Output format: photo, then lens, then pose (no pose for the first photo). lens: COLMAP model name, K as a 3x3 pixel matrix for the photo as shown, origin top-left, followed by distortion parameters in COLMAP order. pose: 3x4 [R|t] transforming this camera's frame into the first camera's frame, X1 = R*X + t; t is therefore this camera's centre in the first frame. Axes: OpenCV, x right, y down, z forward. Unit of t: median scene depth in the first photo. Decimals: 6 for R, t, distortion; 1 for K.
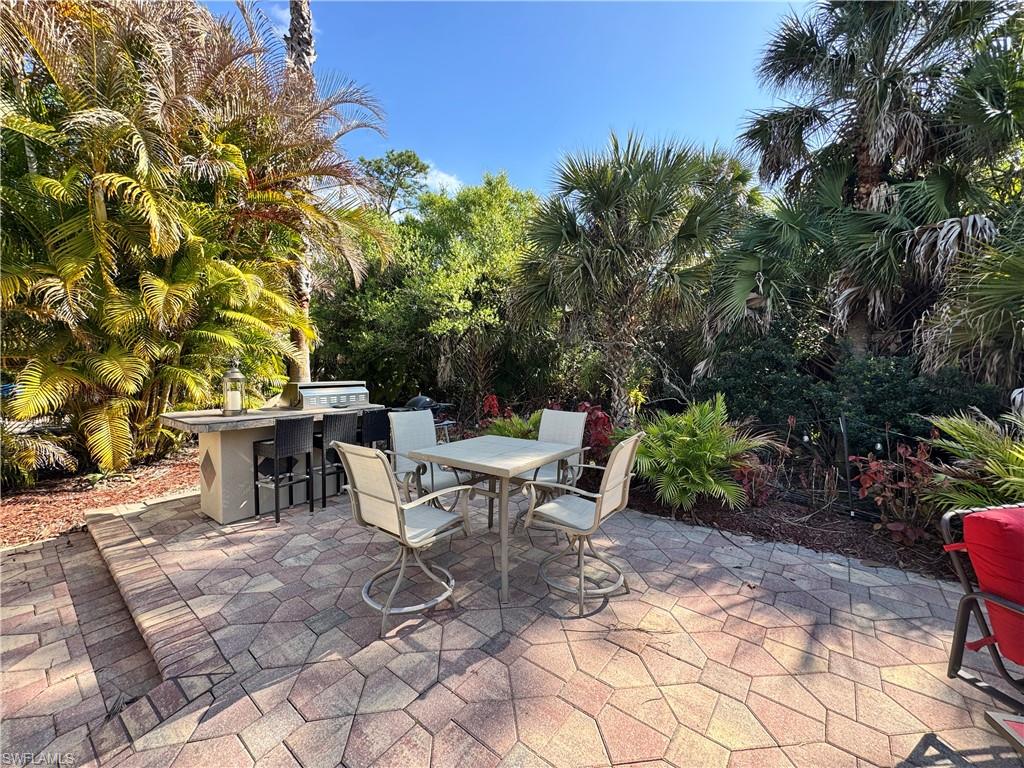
lens RADIAL K [[407.7, 0, 506.9], [0, 407.7, 385.0], [0, 0, 1]] dist [0.000792, -0.000183]
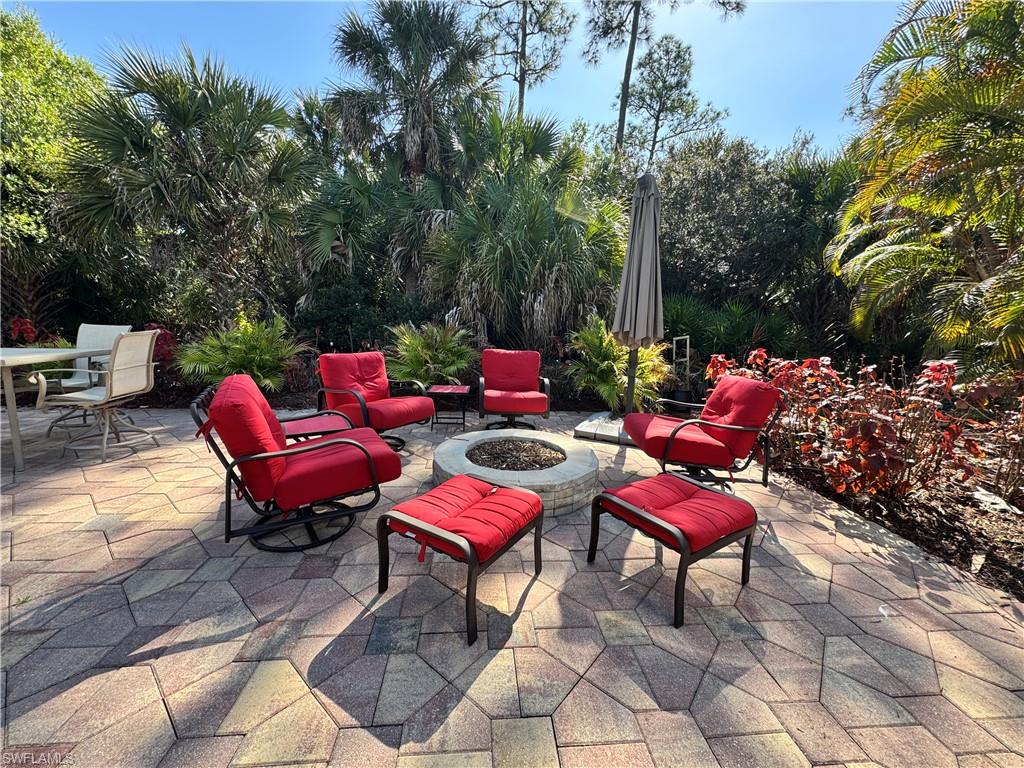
lens RADIAL K [[409.0, 0, 512.0], [0, 409.0, 384.0], [0, 0, 1]] dist [-0.002443, -0.000202]
pose [[0.716627, -0.097285, 0.690638, 0.113715], [0.005829, 0.991025, 0.133549, 0.061729], [-0.697432, -0.091679, 0.710763, -0.419348]]
